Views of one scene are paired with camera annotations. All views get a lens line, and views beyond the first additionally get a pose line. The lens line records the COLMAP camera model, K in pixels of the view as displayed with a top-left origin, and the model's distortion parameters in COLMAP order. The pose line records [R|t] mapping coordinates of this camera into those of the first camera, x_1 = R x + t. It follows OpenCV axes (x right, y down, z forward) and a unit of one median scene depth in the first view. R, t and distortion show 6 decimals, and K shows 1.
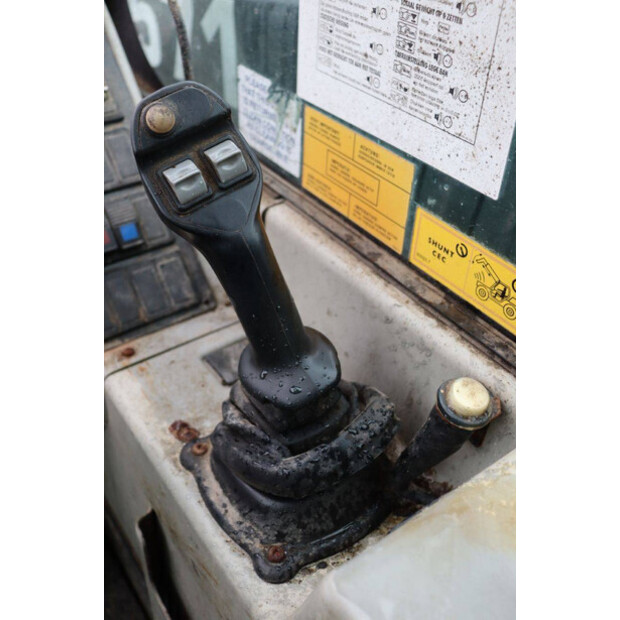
lens RADIAL K [[644.7, 0, 309.9], [0, 644.7, 302.2], [0, 0, 1]] dist [-0.054012, 0.012073]
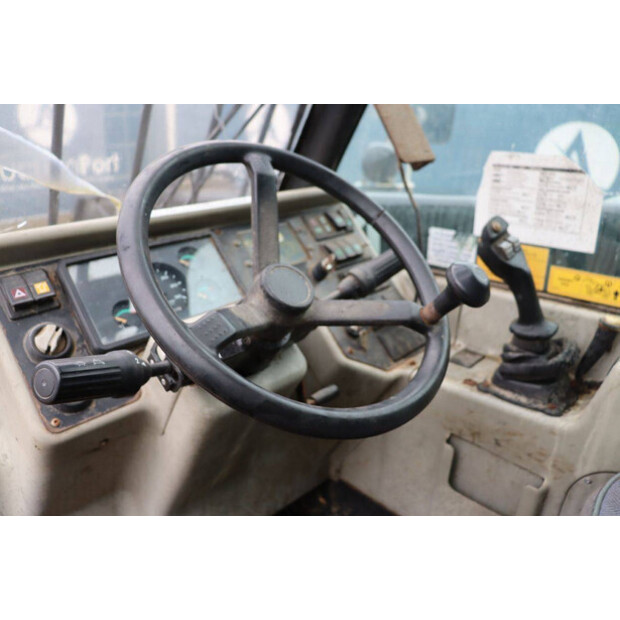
lens RADIAL K [[505.3, 0, 311.7], [0, 505.3, 302.0], [0, 0, 1]] dist [-0.179349, 0.174107]
pose [[0.977670, -0.099759, 0.184957, -1.128019], [0.153085, 0.941055, -0.301631, 0.418358], [-0.143964, 0.323209, 0.935313, -0.590529]]
